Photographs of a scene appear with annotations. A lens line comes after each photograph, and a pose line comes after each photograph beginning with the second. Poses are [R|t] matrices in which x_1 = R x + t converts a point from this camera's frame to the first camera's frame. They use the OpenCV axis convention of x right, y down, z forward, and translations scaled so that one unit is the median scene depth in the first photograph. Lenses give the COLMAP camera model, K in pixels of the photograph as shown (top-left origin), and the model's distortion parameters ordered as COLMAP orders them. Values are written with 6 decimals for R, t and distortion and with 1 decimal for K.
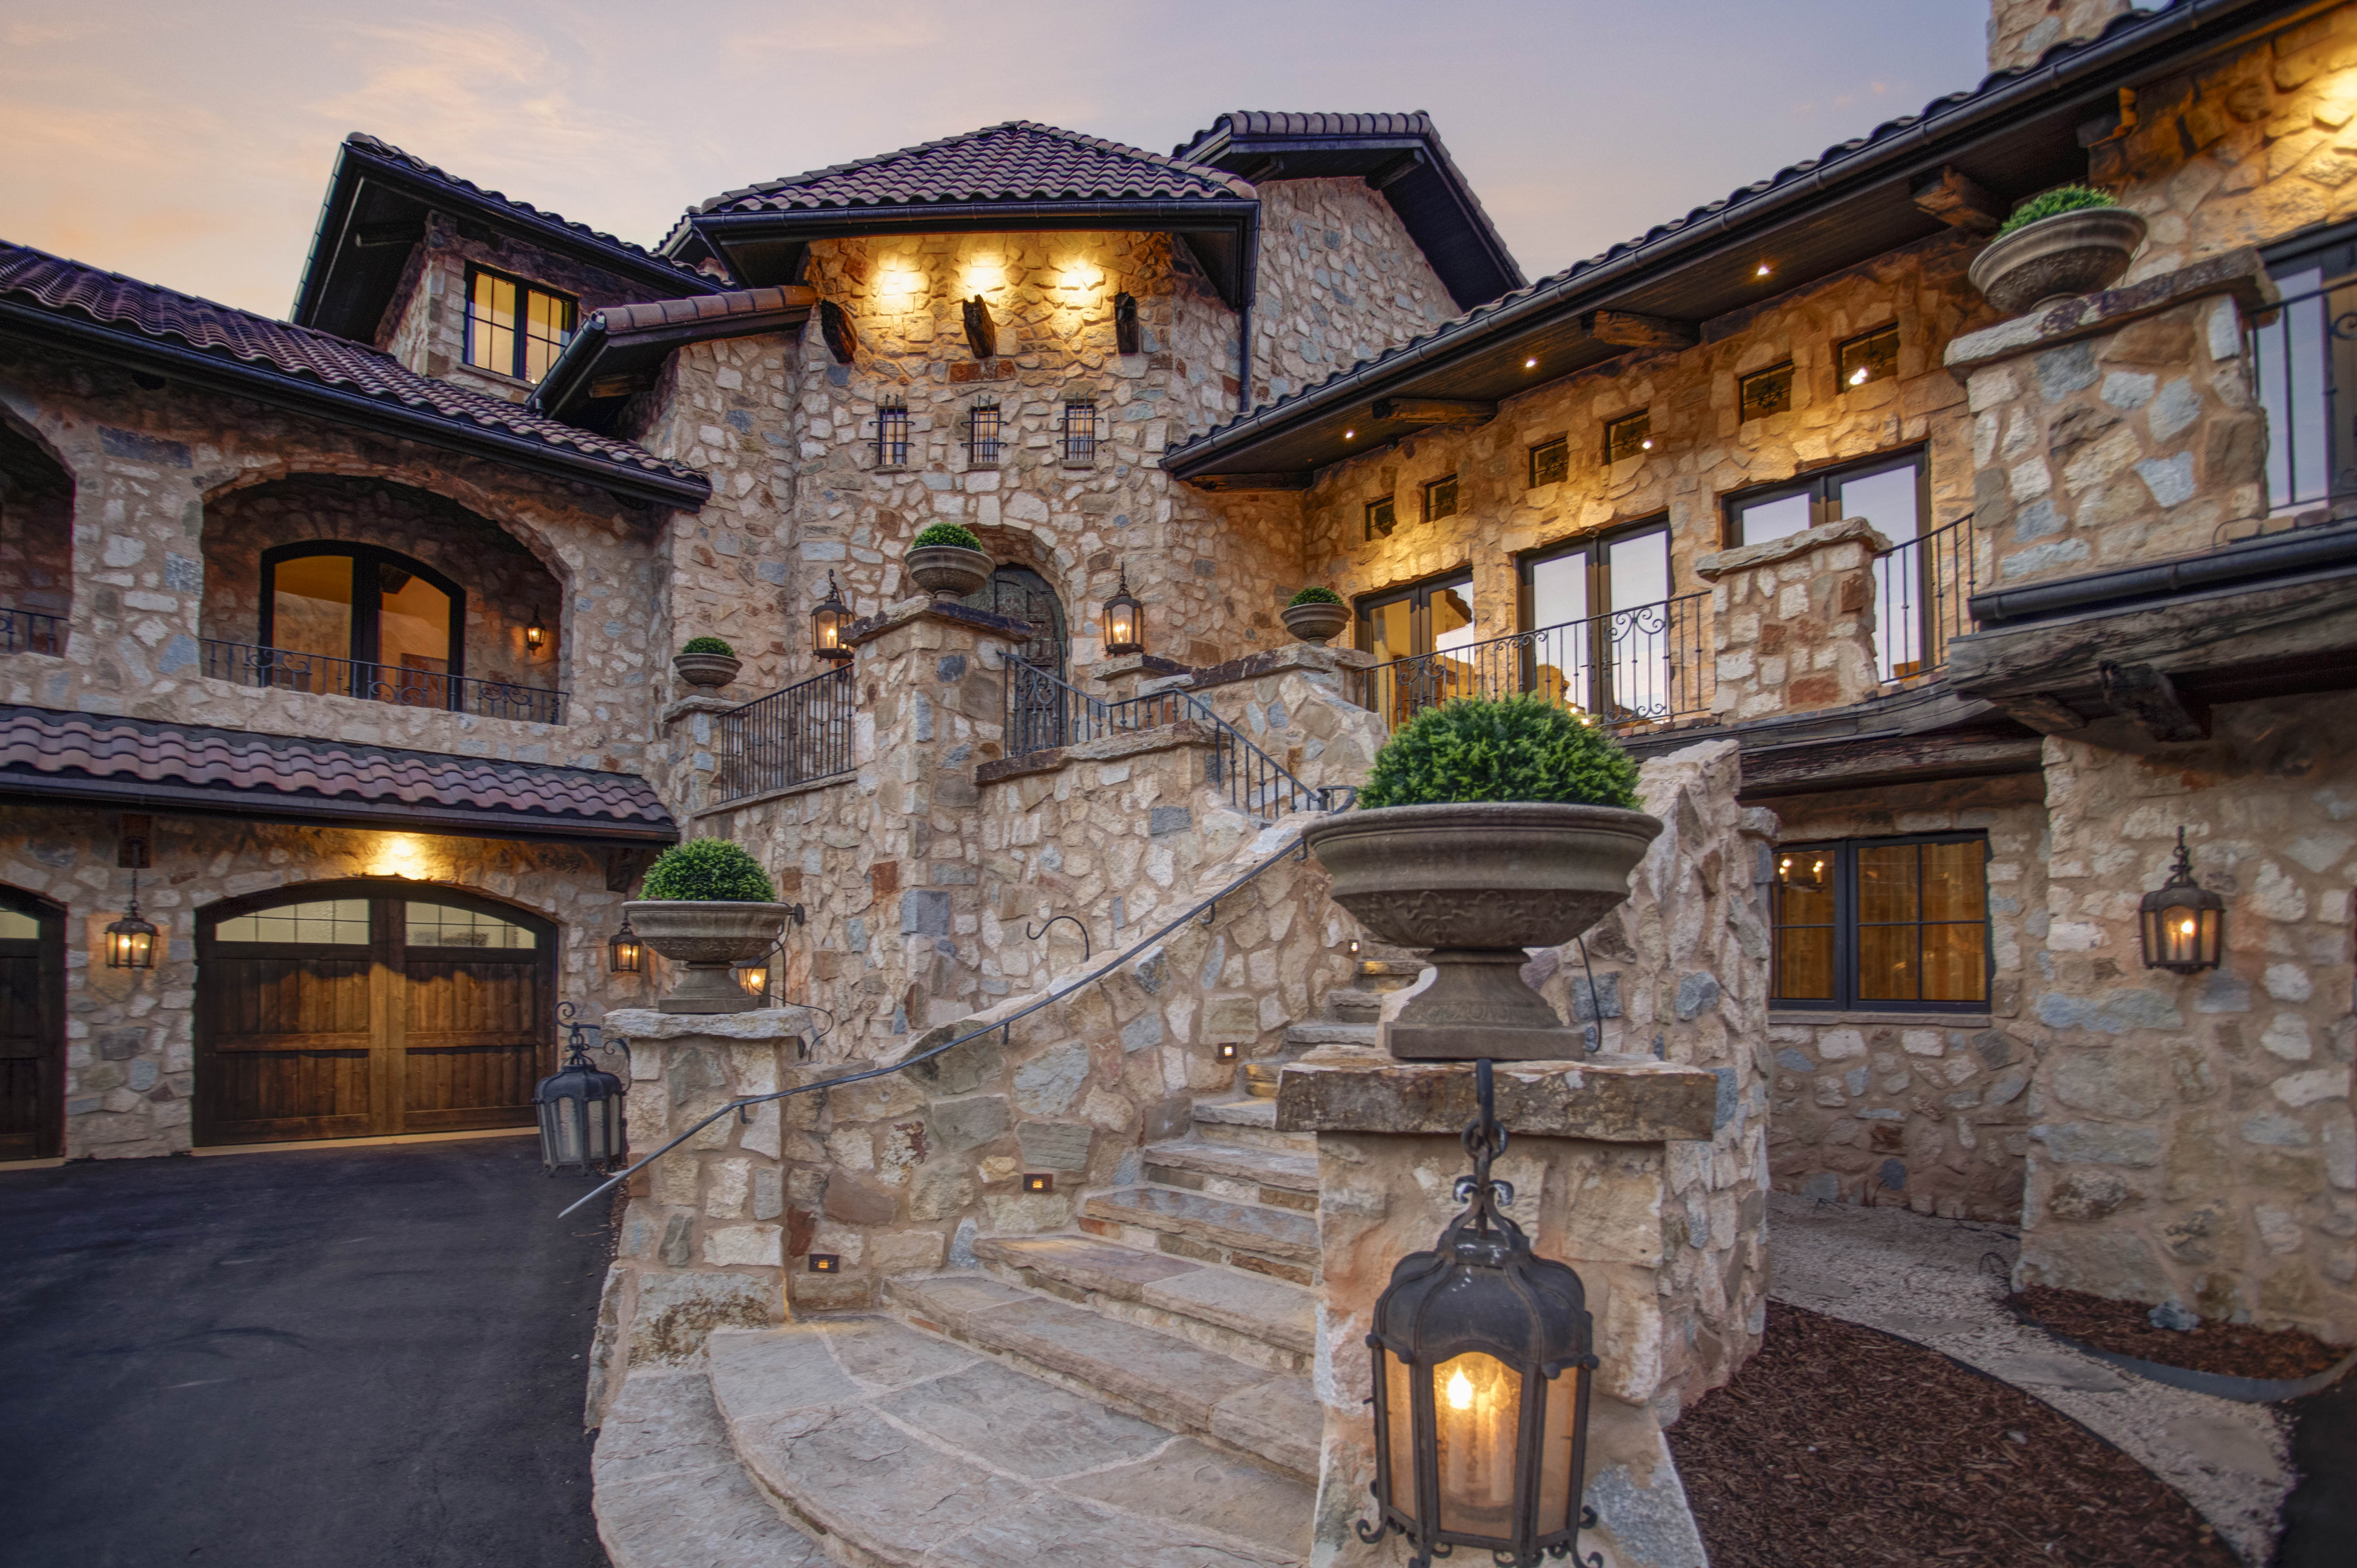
lens RADIAL K [[1222.5, 0, 1129.6], [0, 1222.5, 947.3], [0, 0, 1]] dist [-0.036714, 0.001256]
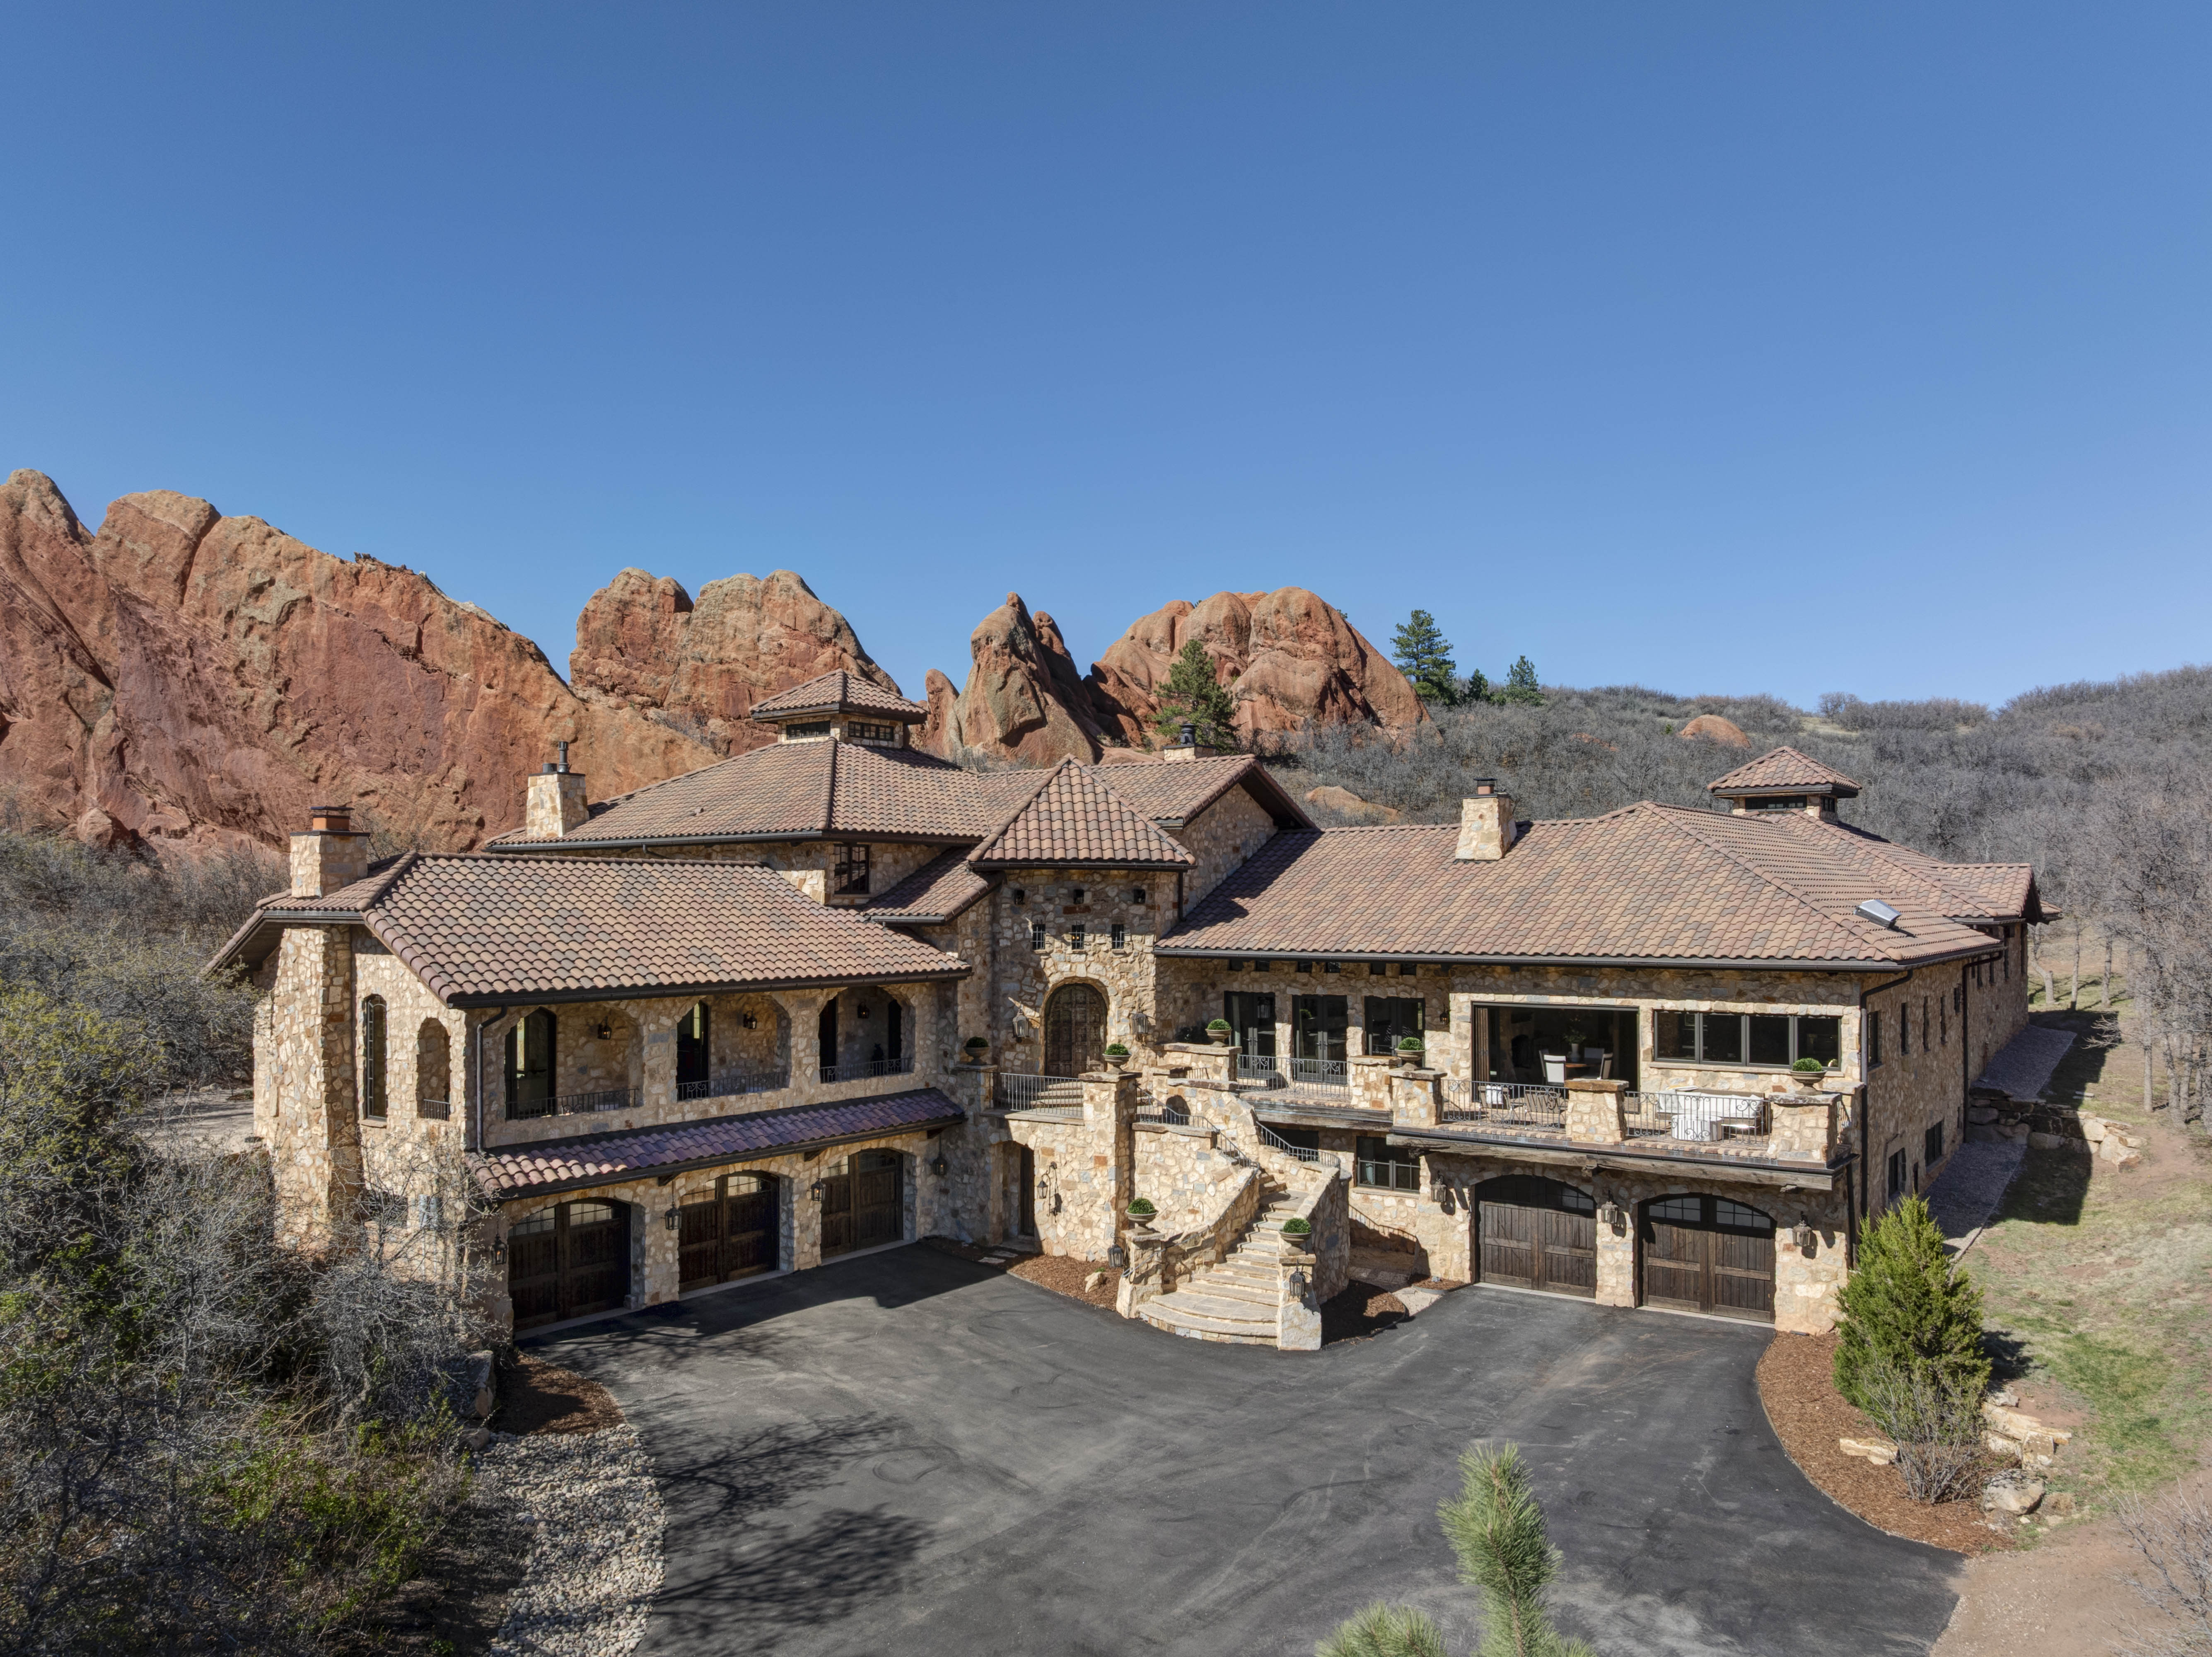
lens RADIAL K [[1628.7, 0, 1101.8], [0, 1628.7, 874.6], [0, 0, 1]] dist [-0.036112, 0.016505]
pose [[0.979725, -0.006964, 0.200228, -0.715435], [0.005714, 0.999960, 0.006821, -0.569822], [-0.200268, -0.005539, 0.979726, -2.141751]]
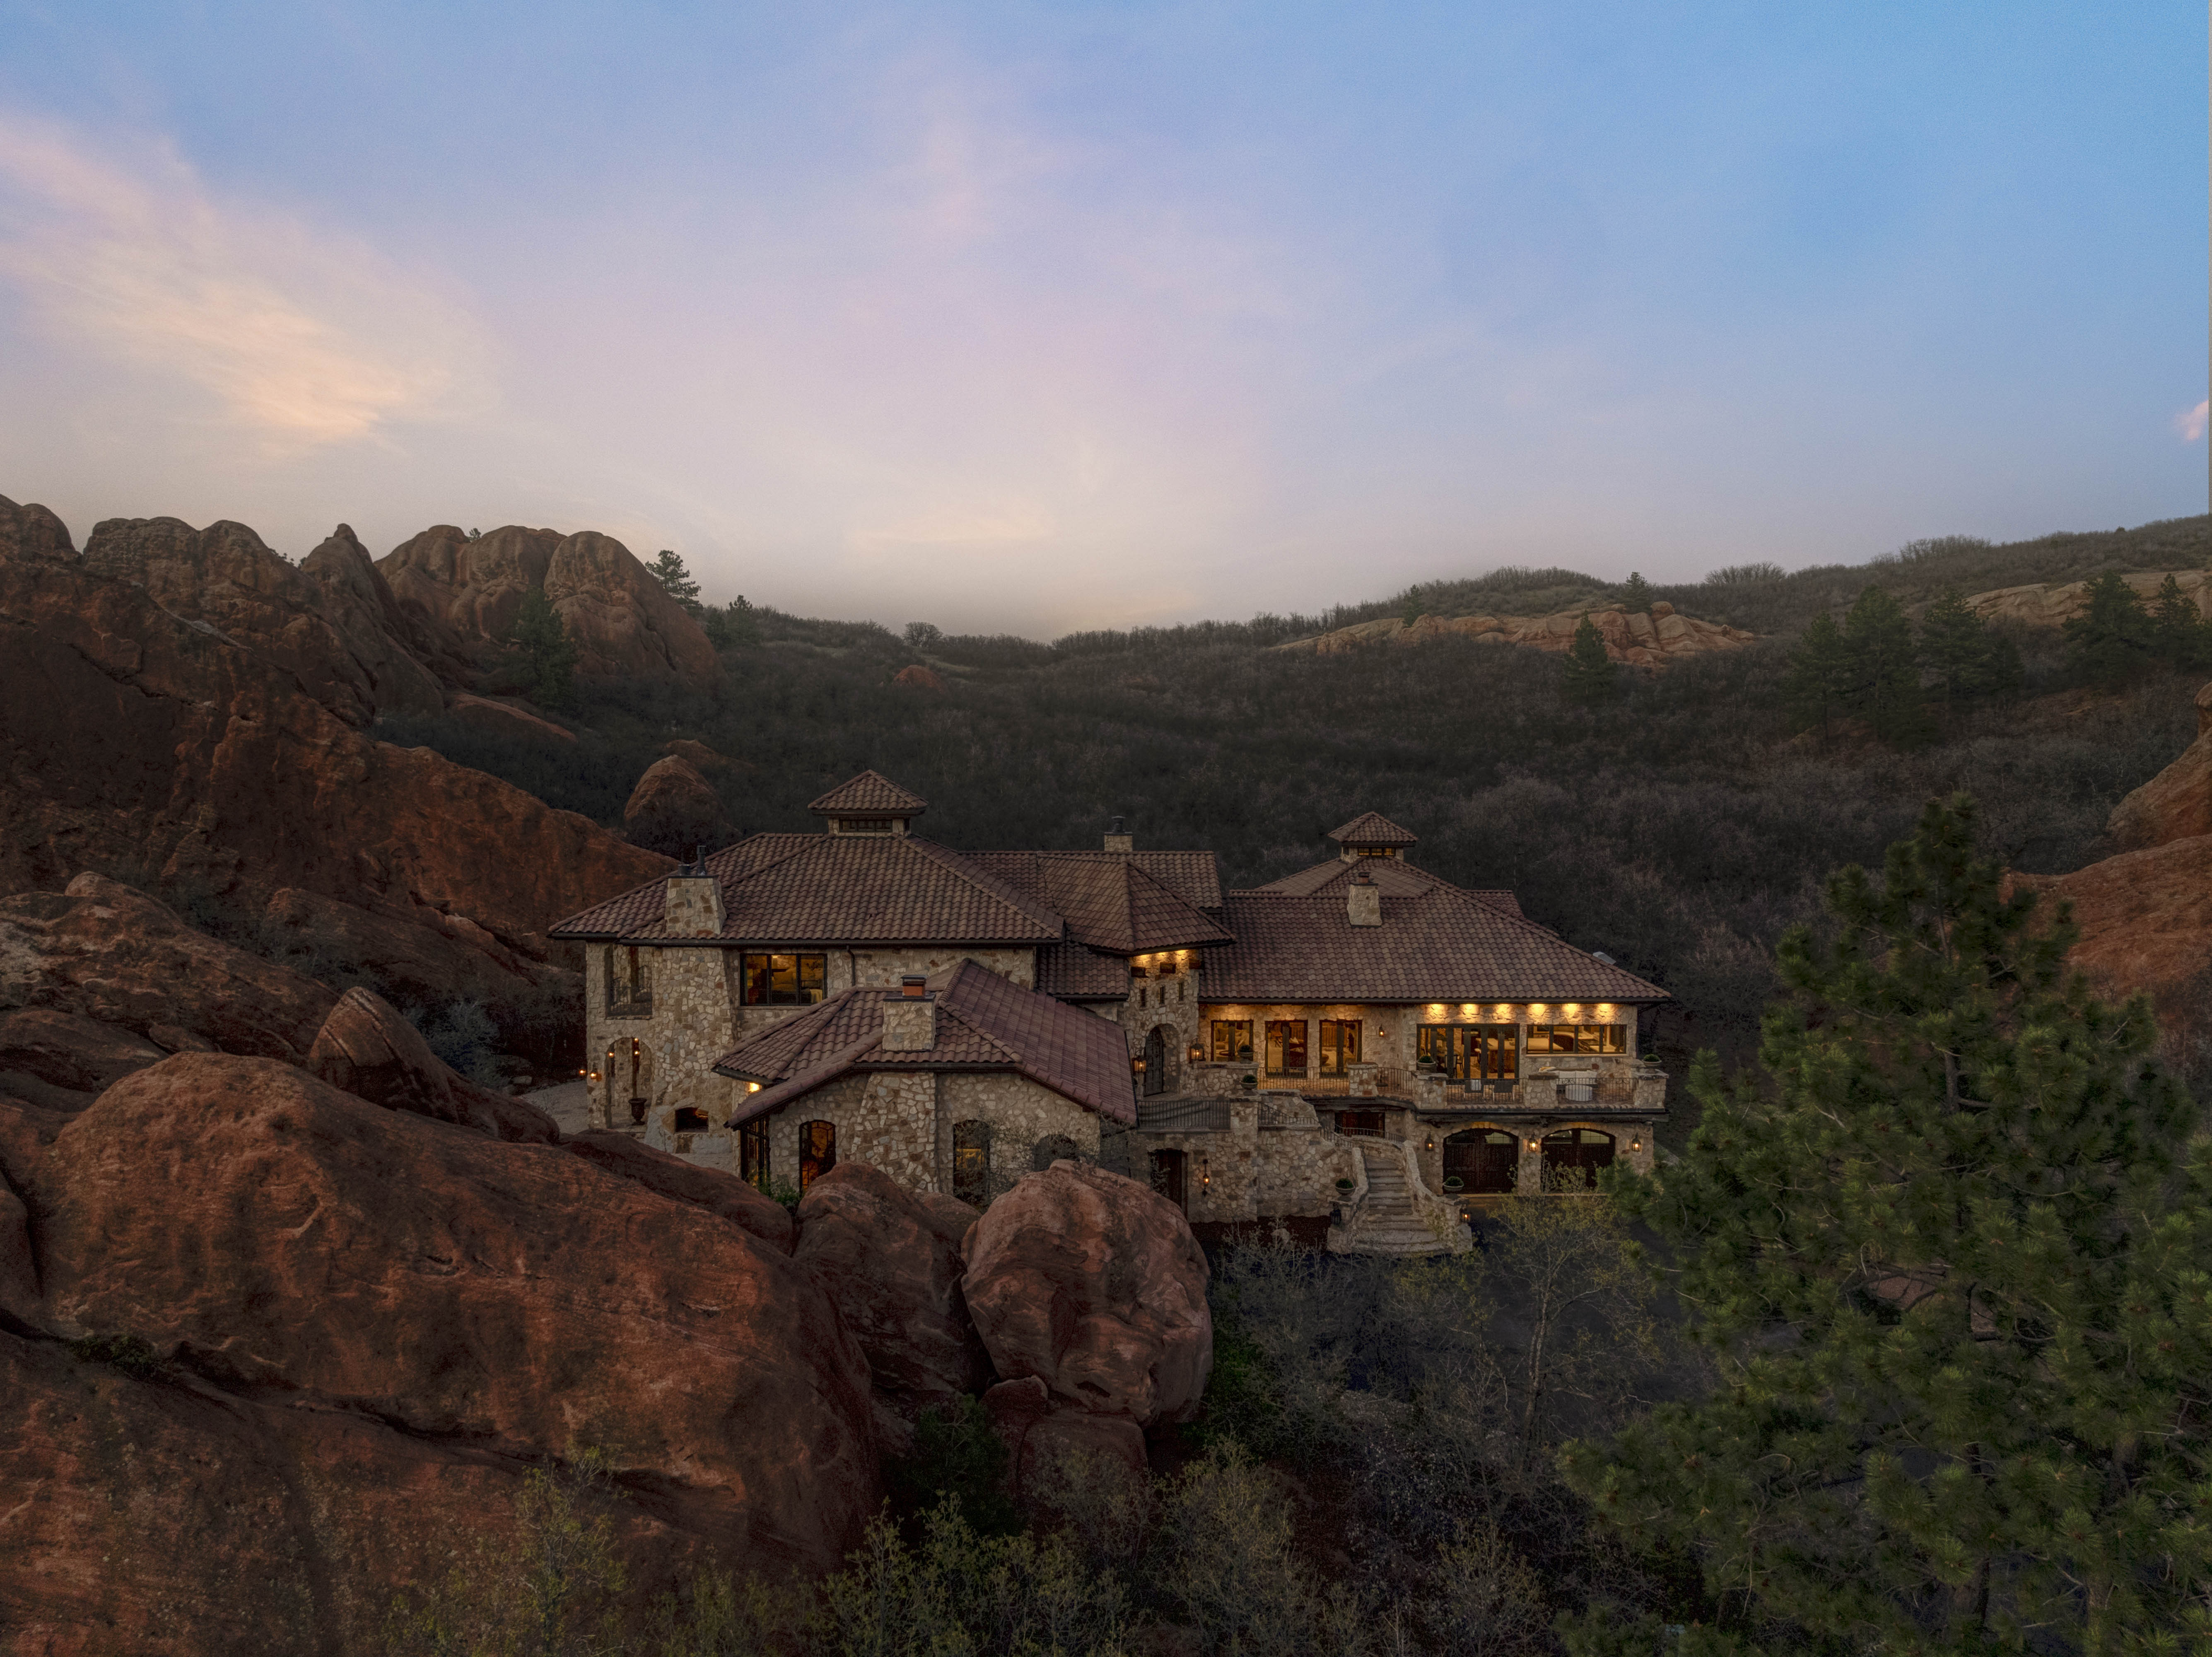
lens RADIAL K [[1628.9, 0, 1119.7], [0, 1628.9, 821.5], [0, 0, 1]] dist [-0.036112, 0.016505]
pose [[0.638885, -0.037481, 0.768389, -3.642336], [-0.017321, 0.997858, 0.063076, -1.189969], [-0.769107, -0.053608, 0.636867, -1.749596]]
